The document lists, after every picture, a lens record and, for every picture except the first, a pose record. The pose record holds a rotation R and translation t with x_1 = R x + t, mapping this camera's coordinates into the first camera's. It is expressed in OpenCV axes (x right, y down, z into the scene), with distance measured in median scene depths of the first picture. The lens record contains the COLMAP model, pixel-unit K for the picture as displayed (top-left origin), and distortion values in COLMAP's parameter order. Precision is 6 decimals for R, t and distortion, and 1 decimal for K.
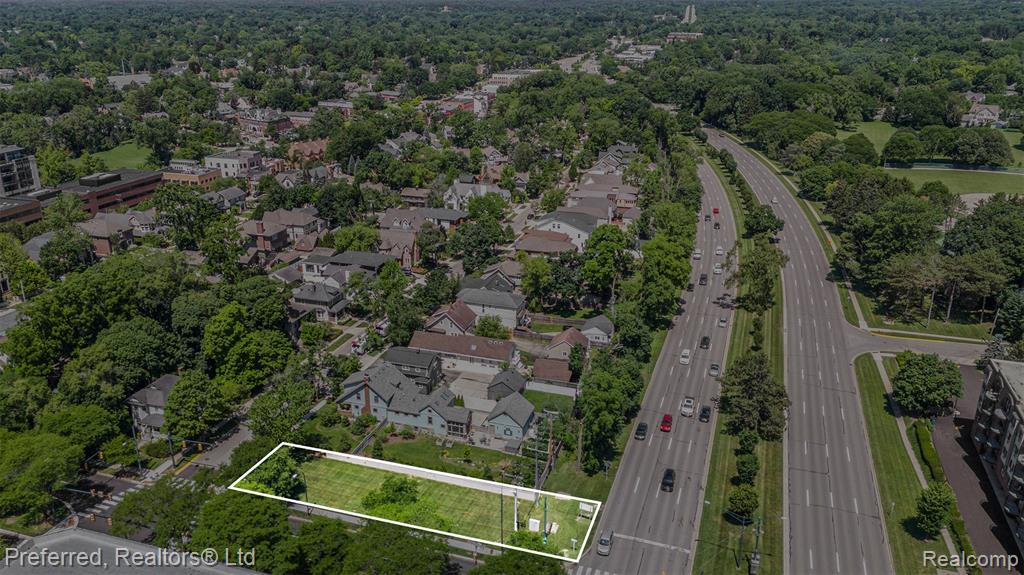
lens RADIAL K [[758.1, 0, 498.0], [0, 758.1, 263.3], [0, 0, 1]] dist [0.085648, -0.094559]
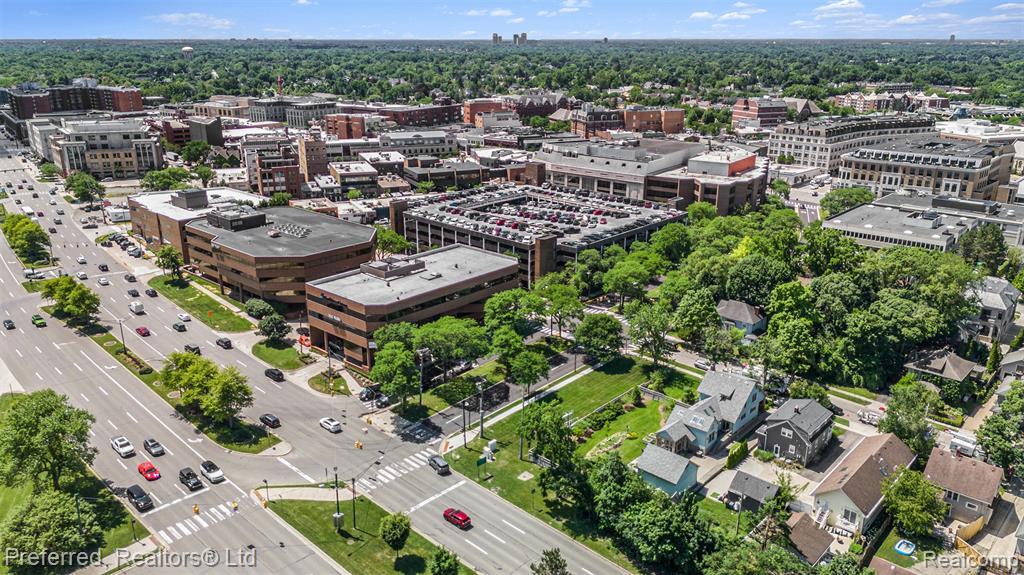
lens RADIAL K [[758.1, 0, 498.0], [0, 758.1, 263.3], [0, 0, 1]] dist [0.085648, -0.094559]
pose [[-0.412949, 0.264766, -0.871420, 0.584543], [-0.291108, 0.868246, 0.401752, -0.214926], [0.862977, 0.419581, -0.281466, 0.731474]]
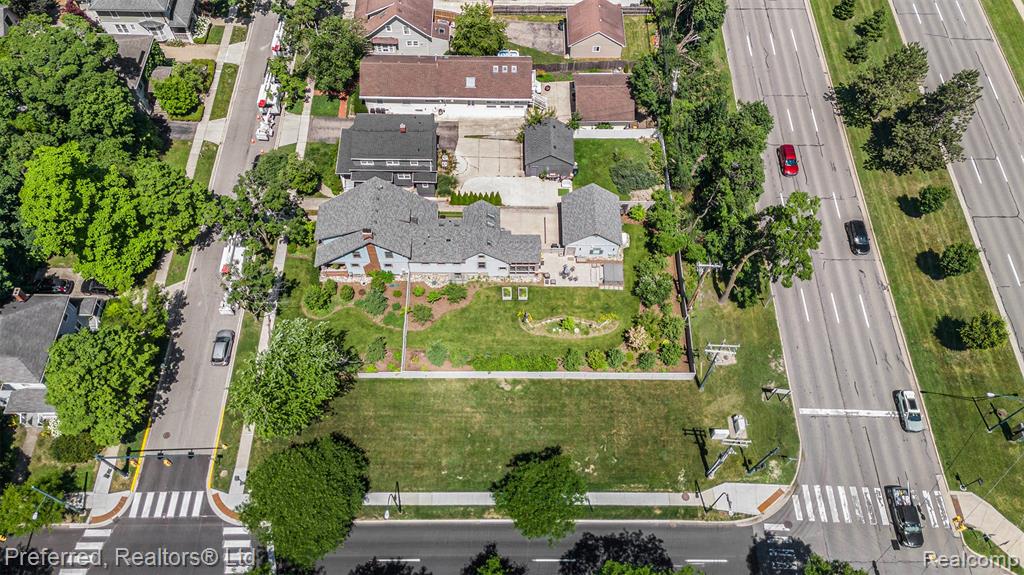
lens RADIAL K [[755.2, 0, 512.0], [0, 755.2, 287.5], [0, 0, 1]] dist [0.072562, -0.062201]
pose [[0.945319, -0.272032, 0.179920, -0.137147], [0.087187, 0.742350, 0.664315, -0.151573], [-0.314279, -0.612303, 0.725475, 0.378312]]
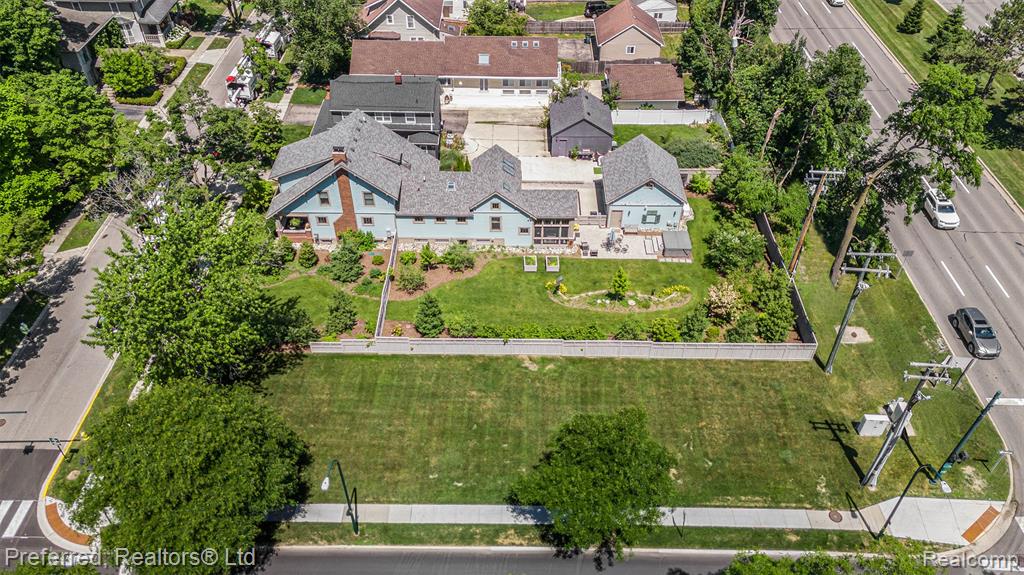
lens RADIAL K [[755.2, 0, 512.0], [0, 755.2, 287.5], [0, 0, 1]] dist [0.072562, -0.062201]
pose [[0.948198, -0.201802, 0.245349, -0.149881], [0.089771, 0.911047, 0.402410, 0.040170], [-0.304732, -0.359539, 0.881969, 0.419073]]
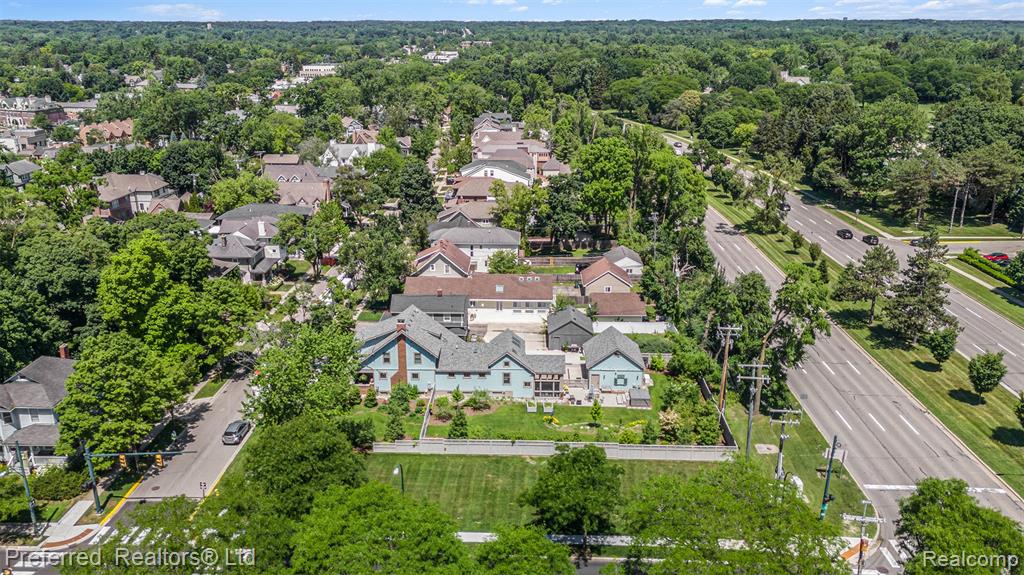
lens RADIAL K [[748.9, 0, 506.3], [0, 748.9, 282.2], [0, 0, 1]] dist [0.088108, -0.094591]
pose [[0.955662, -0.087640, 0.281123, -0.195102], [0.089553, 0.995964, 0.006061, 0.088124], [-0.280519, 0.019383, 0.959653, 0.278076]]
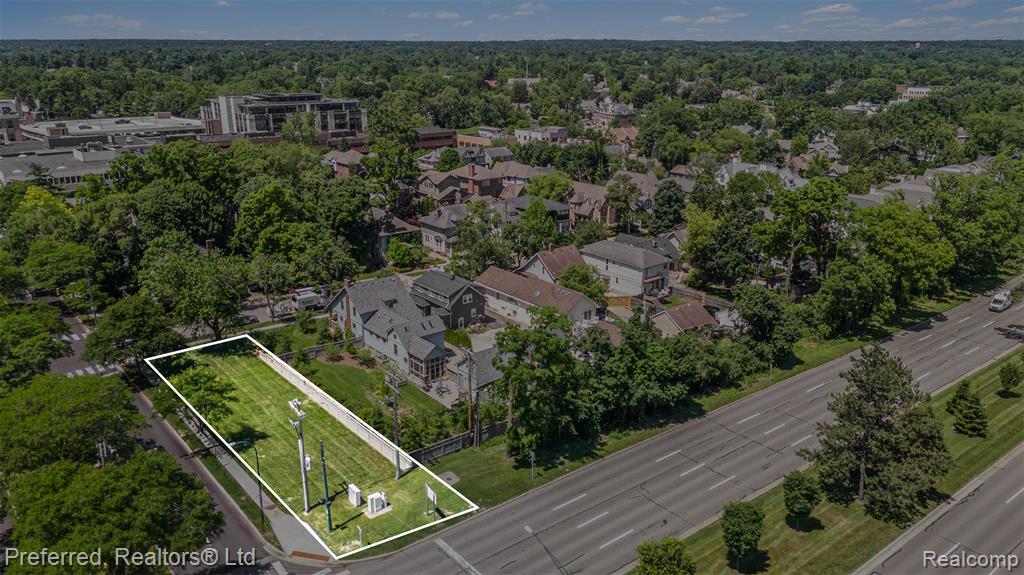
lens RADIAL K [[748.9, 0, 506.3], [0, 748.9, 282.2], [0, 0, 1]] dist [0.088108, -0.094591]
pose [[0.850654, 0.167310, -0.498392, 0.267211], [-0.179864, 0.983419, 0.023143, 0.076900], [0.494000, 0.069956, 0.866643, 0.300631]]
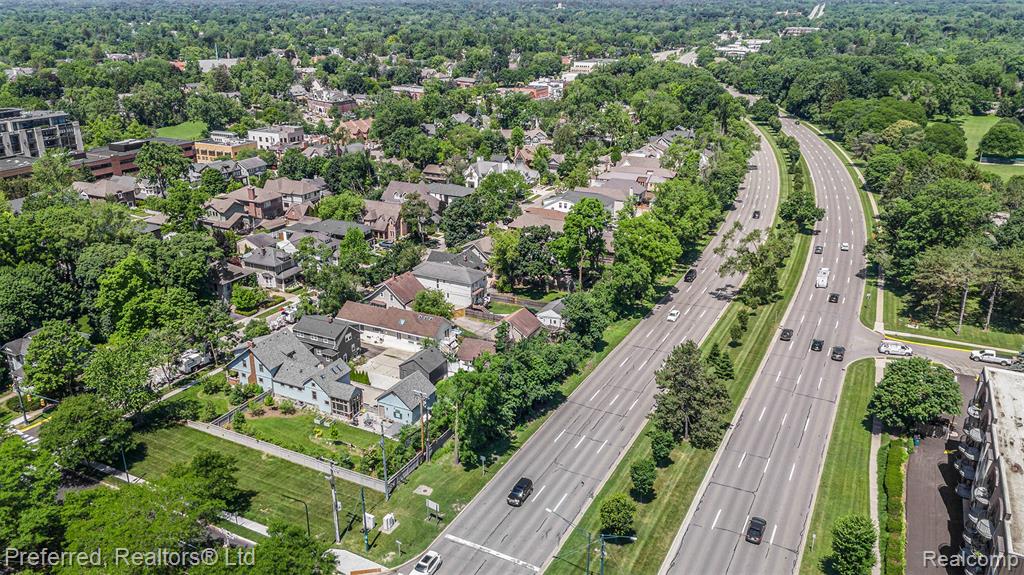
lens RADIAL K [[763.8, 0, 501.0], [0, 763.8, 262.6], [0, 0, 1]] dist [0.068454, -0.061808]
pose [[0.989296, 0.050579, -0.136877, 0.177081], [-0.050875, 0.998704, 0.001338, 0.029652], [0.136768, 0.005639, 0.990587, 0.106278]]
